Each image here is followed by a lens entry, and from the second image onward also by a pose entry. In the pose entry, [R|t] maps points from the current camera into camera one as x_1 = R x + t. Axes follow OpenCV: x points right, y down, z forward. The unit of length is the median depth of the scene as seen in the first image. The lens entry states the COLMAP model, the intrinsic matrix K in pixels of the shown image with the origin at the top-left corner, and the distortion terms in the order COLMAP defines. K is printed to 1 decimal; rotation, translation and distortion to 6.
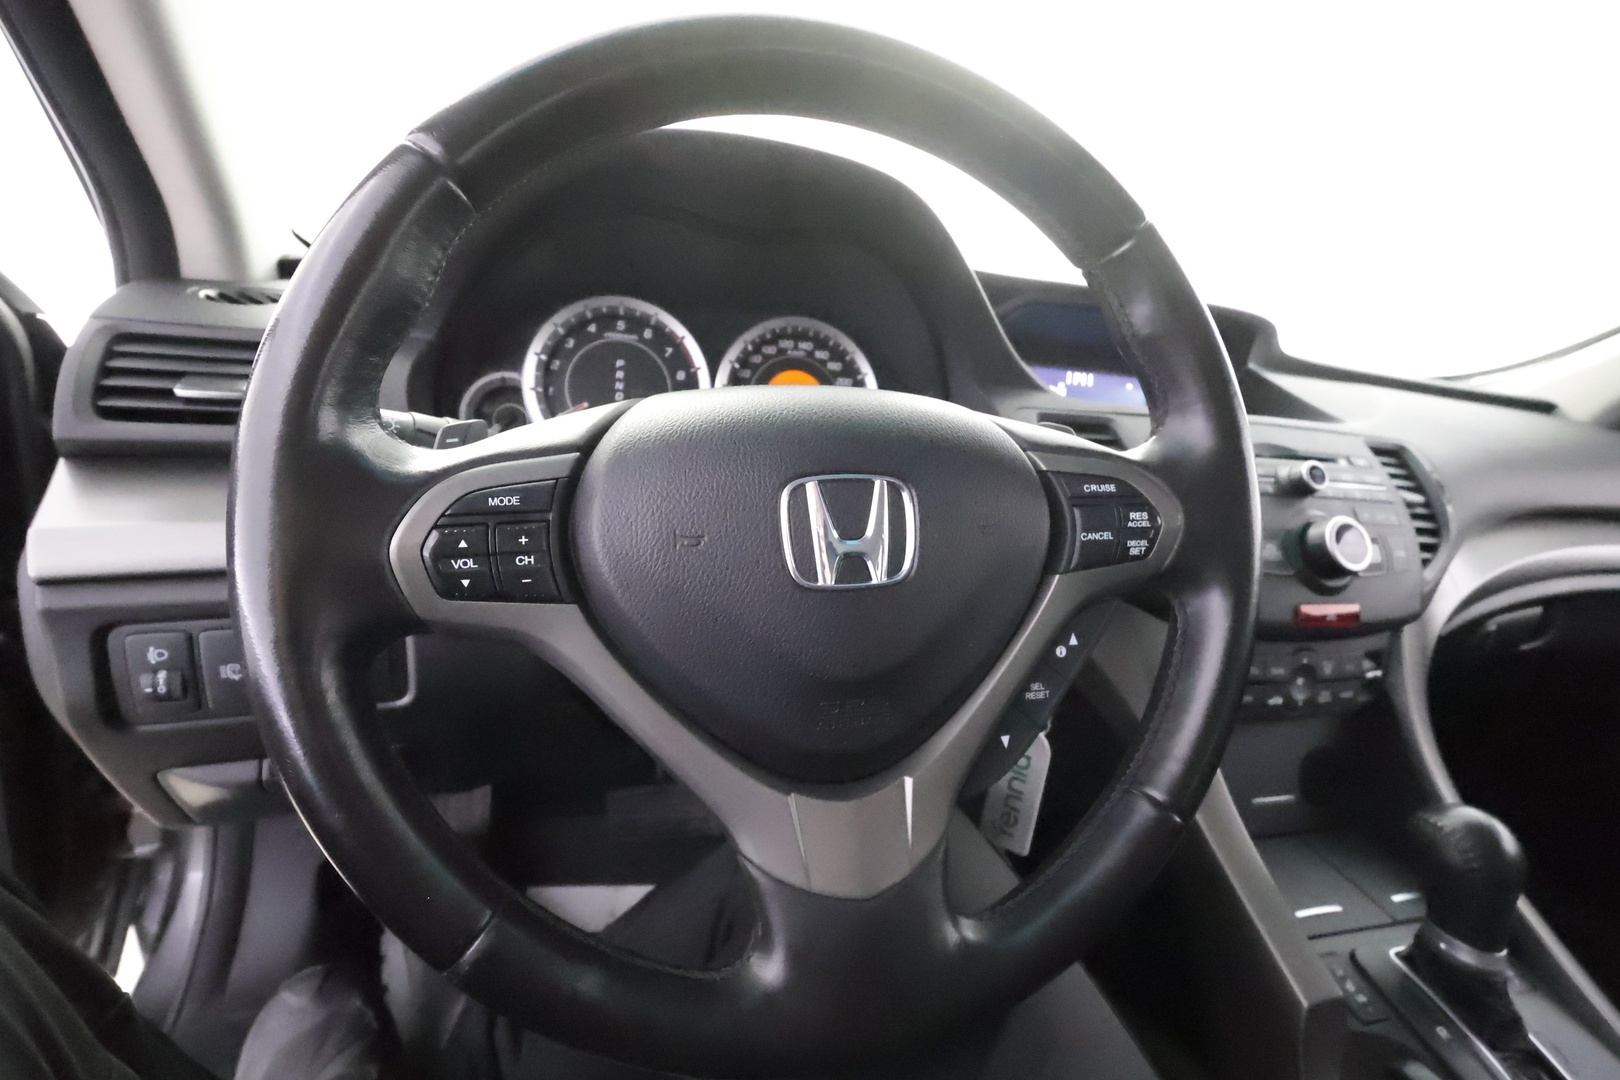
lens RADIAL K [[755.1, 0, 814.3], [0, 755.1, 544.1], [0, 0, 1]] dist [-0.002720, 0.001535]
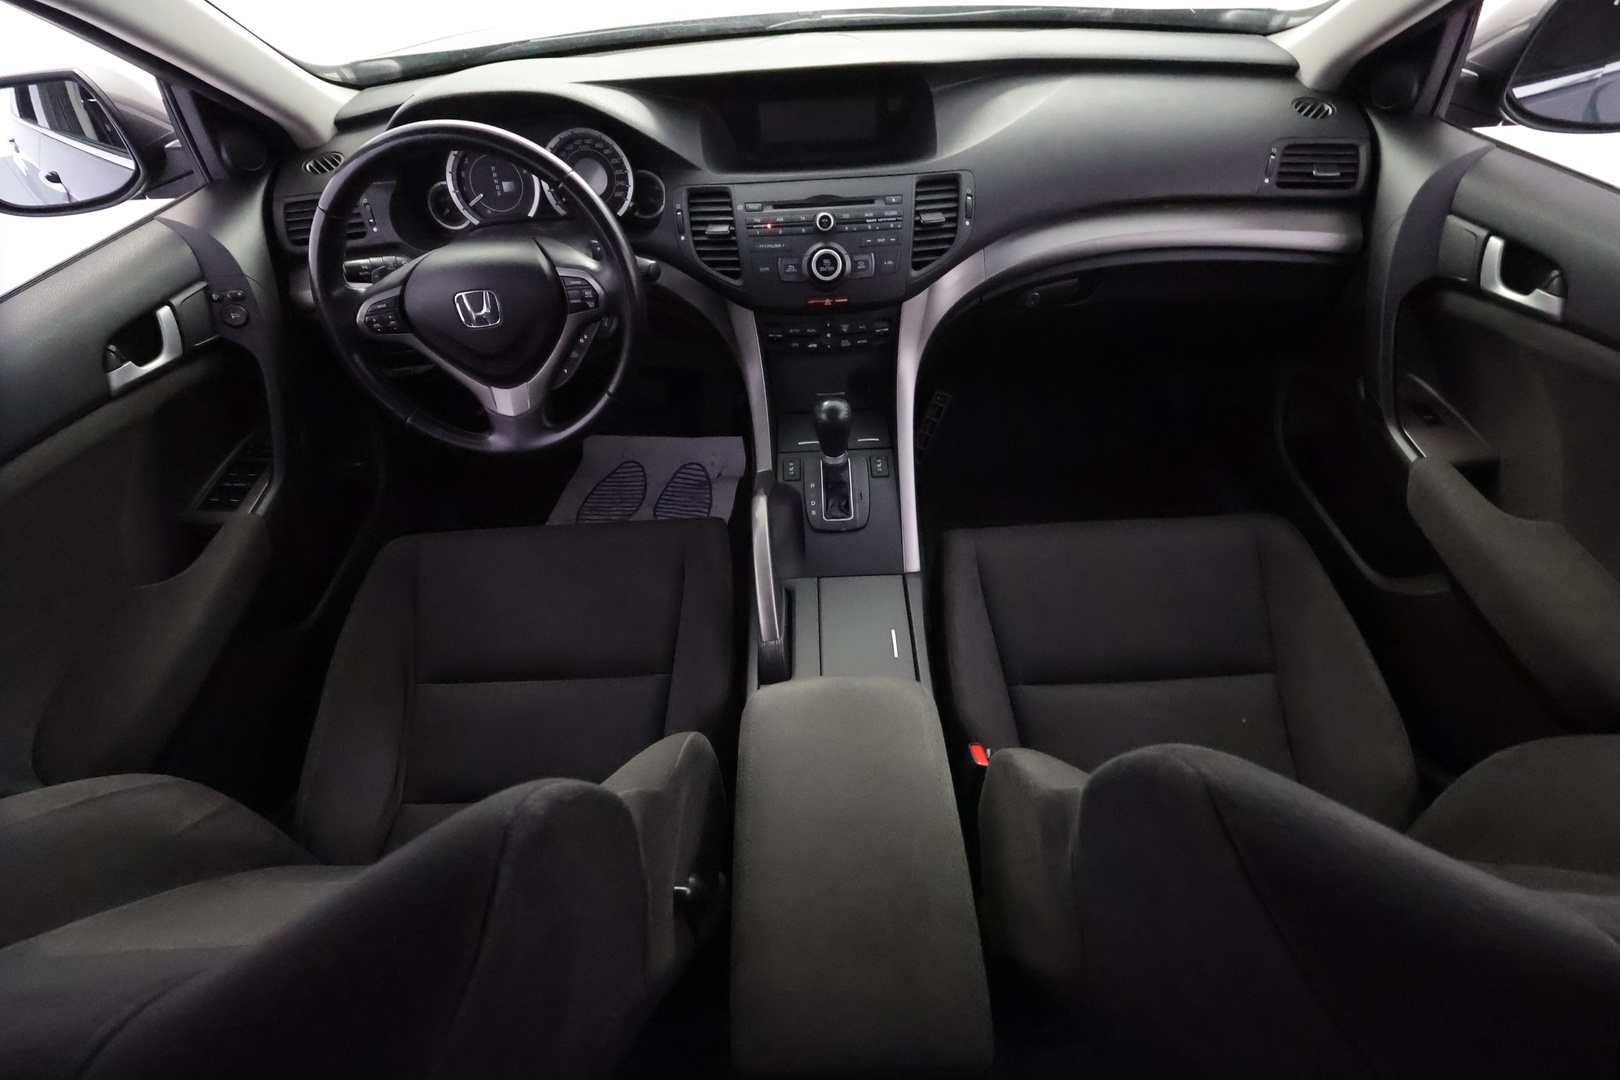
lens RADIAL K [[755.1, 0, 817.8], [0, 755.1, 551.7], [0, 0, 1]] dist [-0.002720, 0.001535]
pose [[0.957605, 0.081975, -0.276177, 1.183732], [0.071592, 0.860871, 0.503761, -0.316583], [0.279048, -0.502176, 0.818506, -0.866141]]
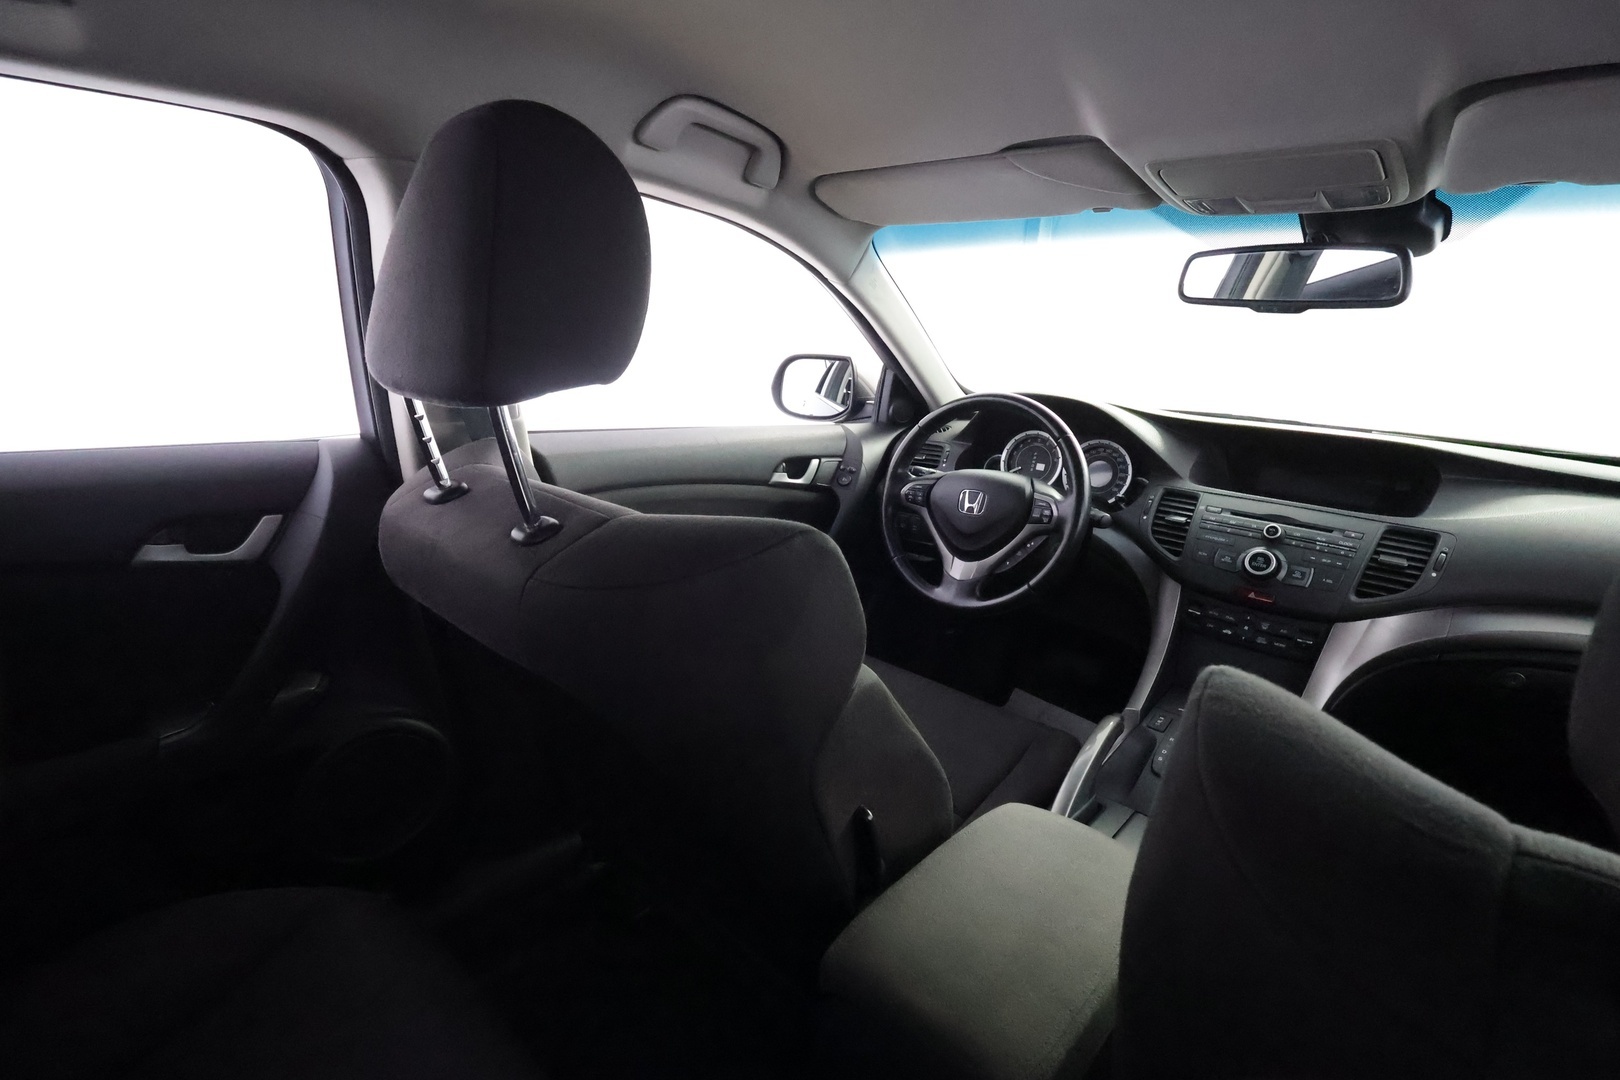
lens RADIAL K [[755.1, 0, 805.9], [0, 755.1, 535.0], [0, 0, 1]] dist [-0.002720, 0.001535]
pose [[0.513939, 0.159636, -0.842842, 1.710526], [-0.205605, 0.976816, 0.059640, 0.055970], [0.832822, 0.142641, 0.534846, -1.145380]]
